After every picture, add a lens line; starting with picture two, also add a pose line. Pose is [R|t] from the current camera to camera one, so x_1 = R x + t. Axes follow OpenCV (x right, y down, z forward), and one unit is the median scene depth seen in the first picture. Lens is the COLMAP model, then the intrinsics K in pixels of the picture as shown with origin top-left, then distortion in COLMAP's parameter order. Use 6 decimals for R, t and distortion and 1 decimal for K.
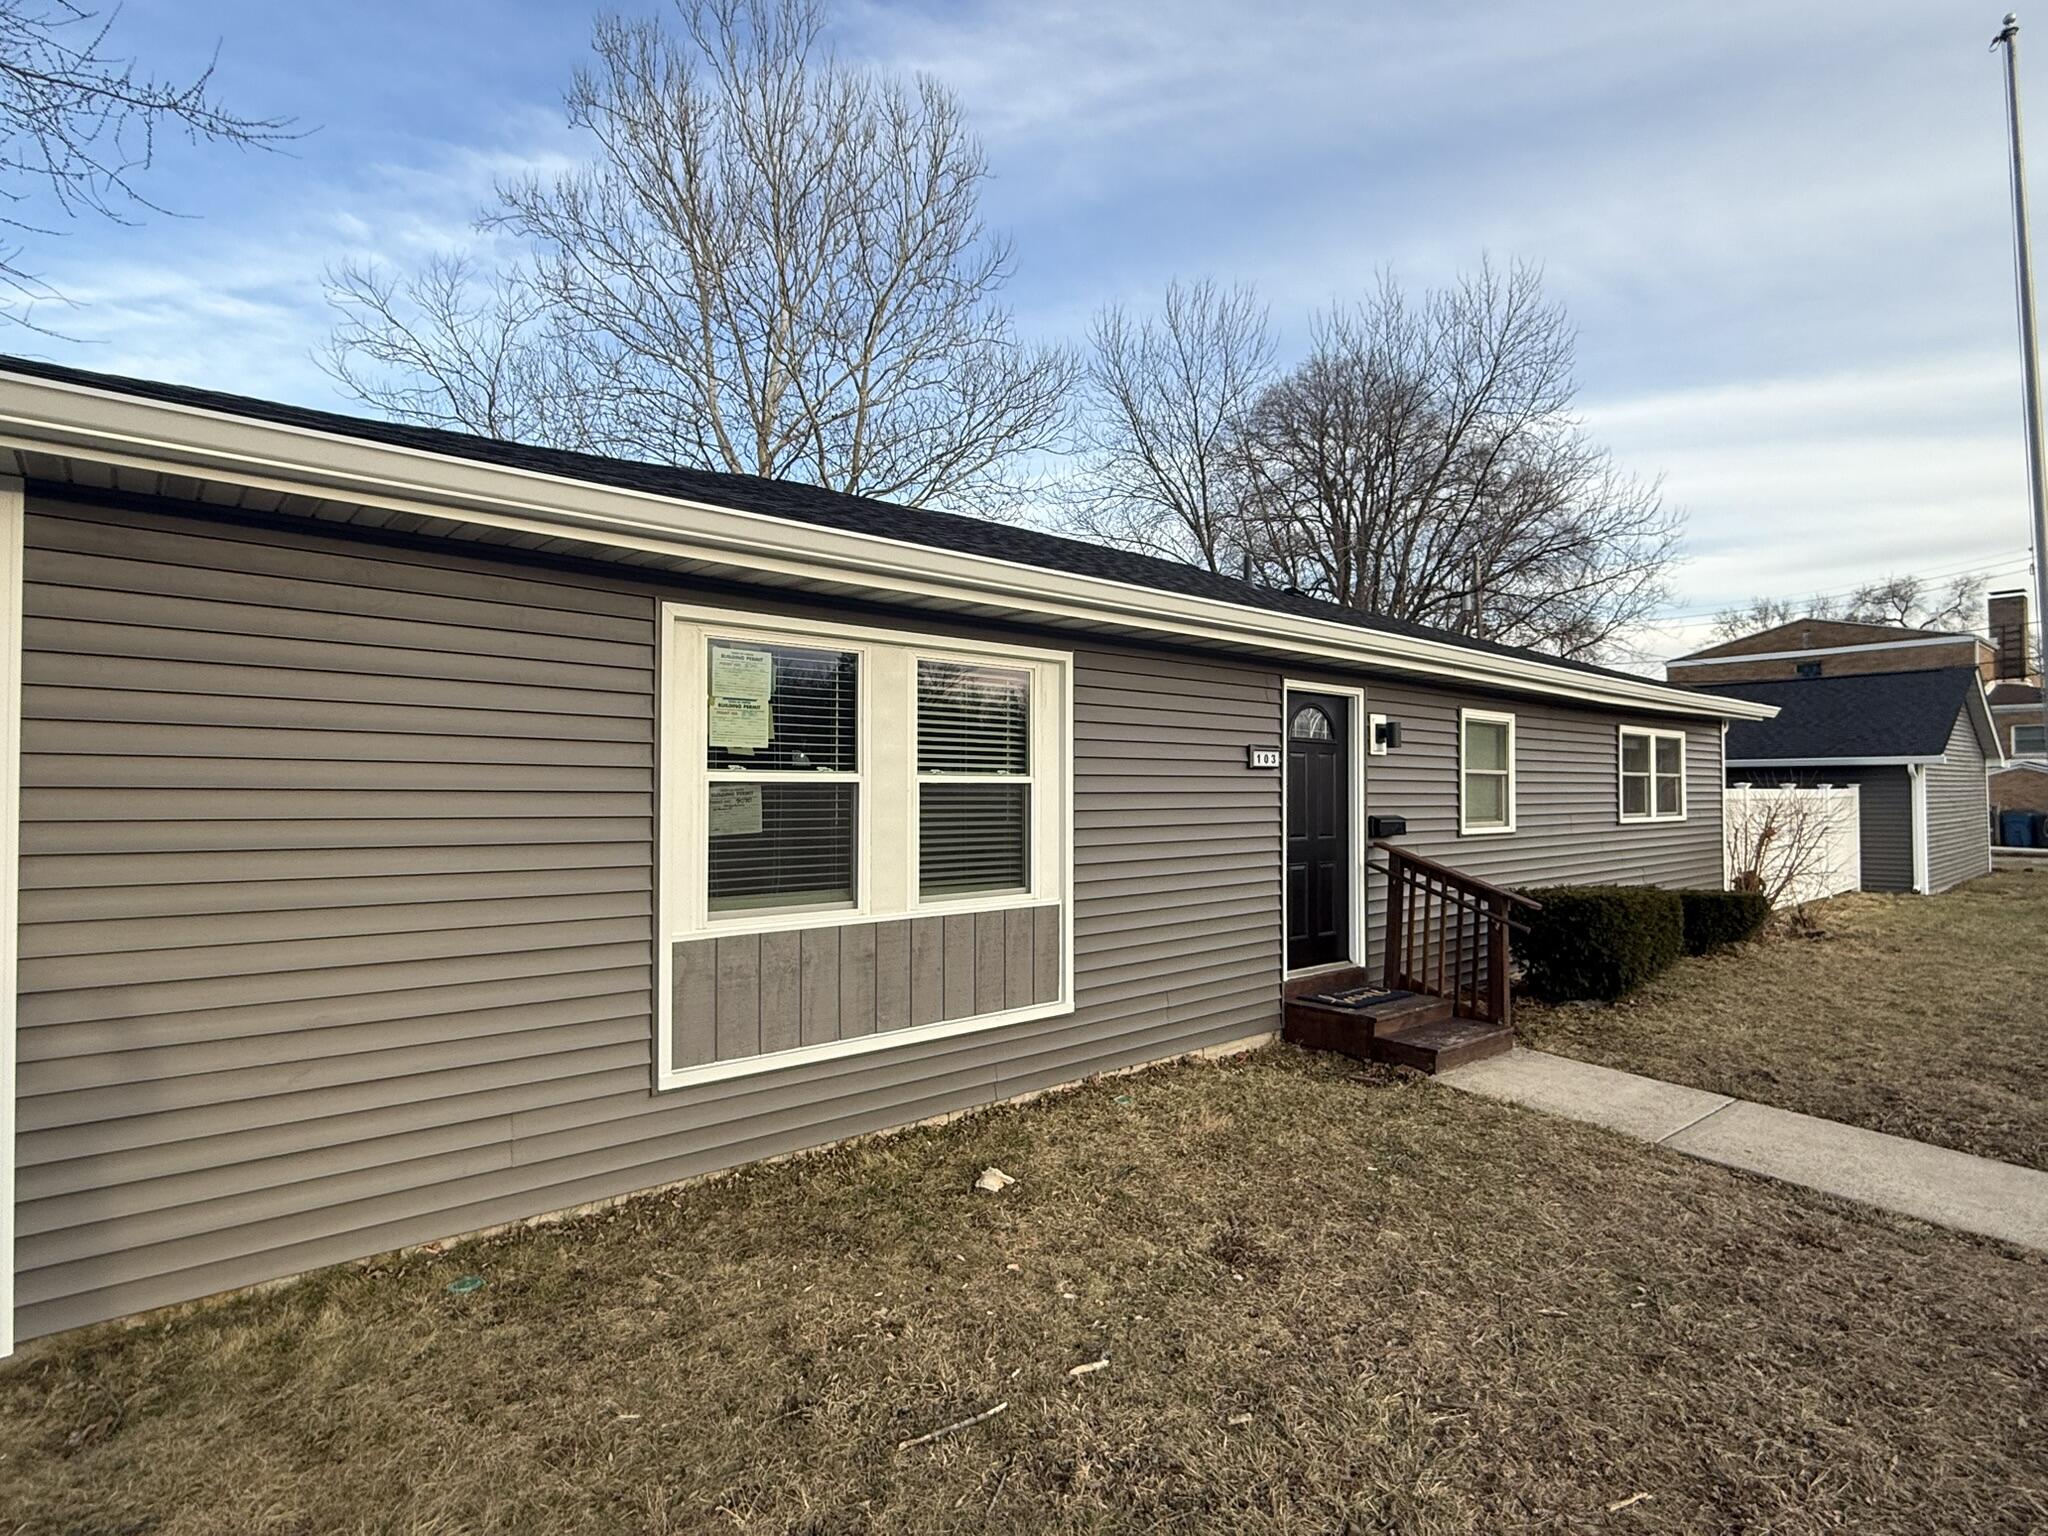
lens RADIAL K [[1042.3, 0, 1026.1], [0, 1042.3, 763.1], [0, 0, 1]] dist [0.000529, -0.001430]
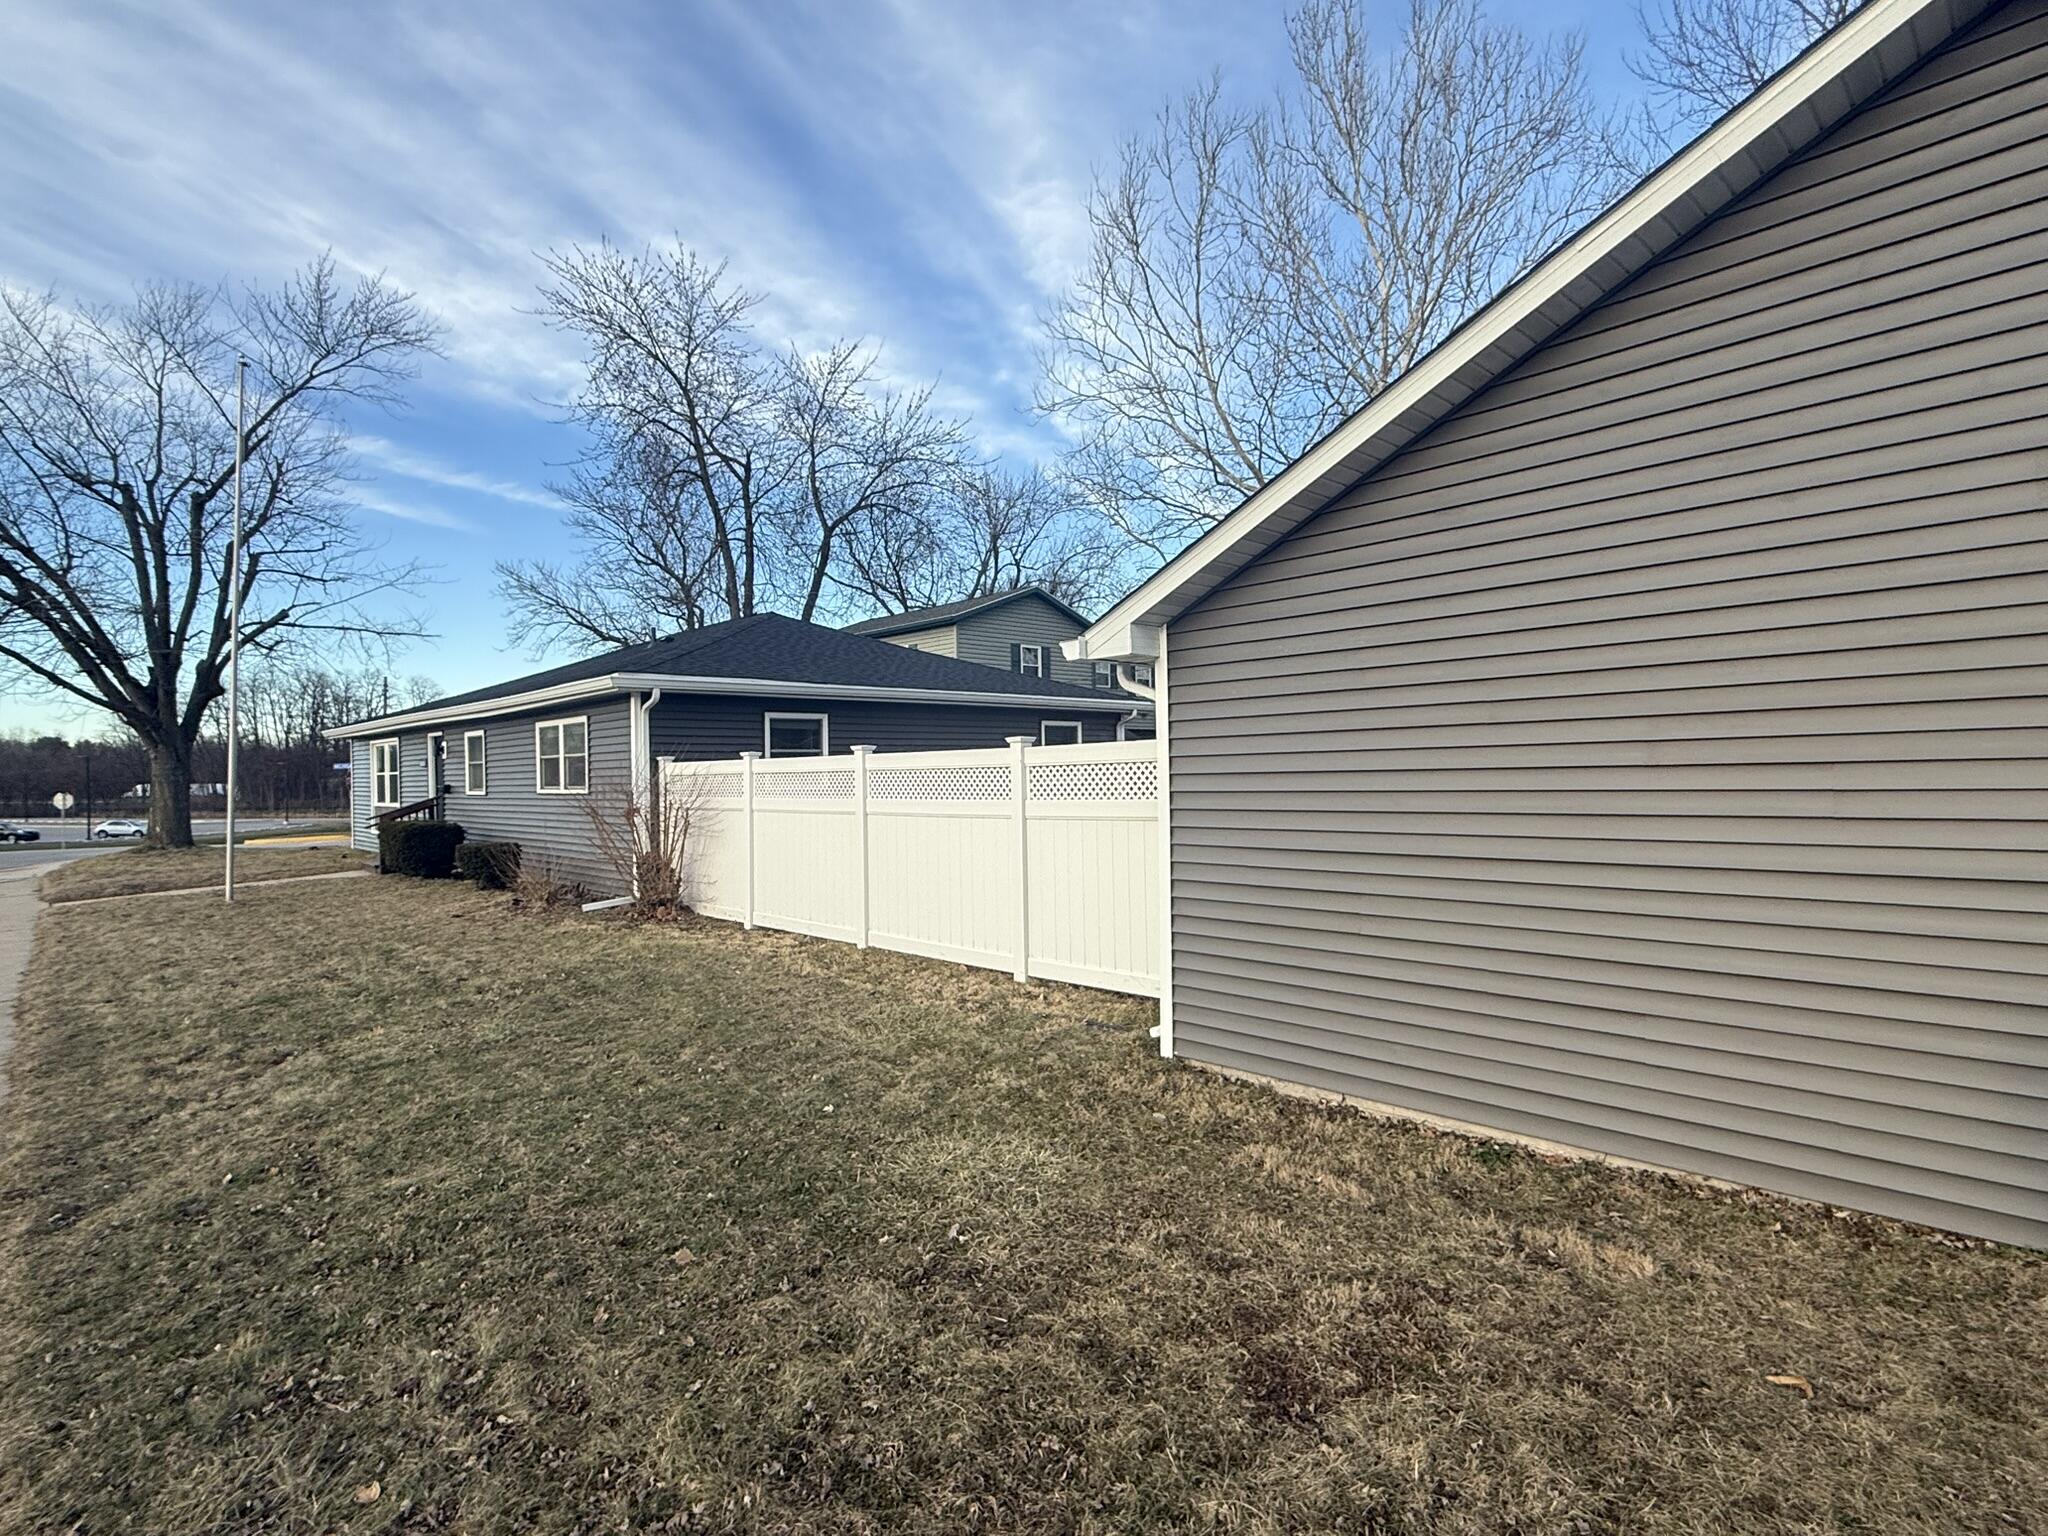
lens RADIAL K [[1042.3, 0, 1015.7], [0, 1042.3, 767.2], [0, 0, 1]] dist [0.000529, -0.001430]
pose [[0.040037, -0.007937, -0.999167, 3.707629], [0.044372, 0.998996, -0.006158, 0.111879], [0.998212, -0.044089, 0.040349, 2.967679]]
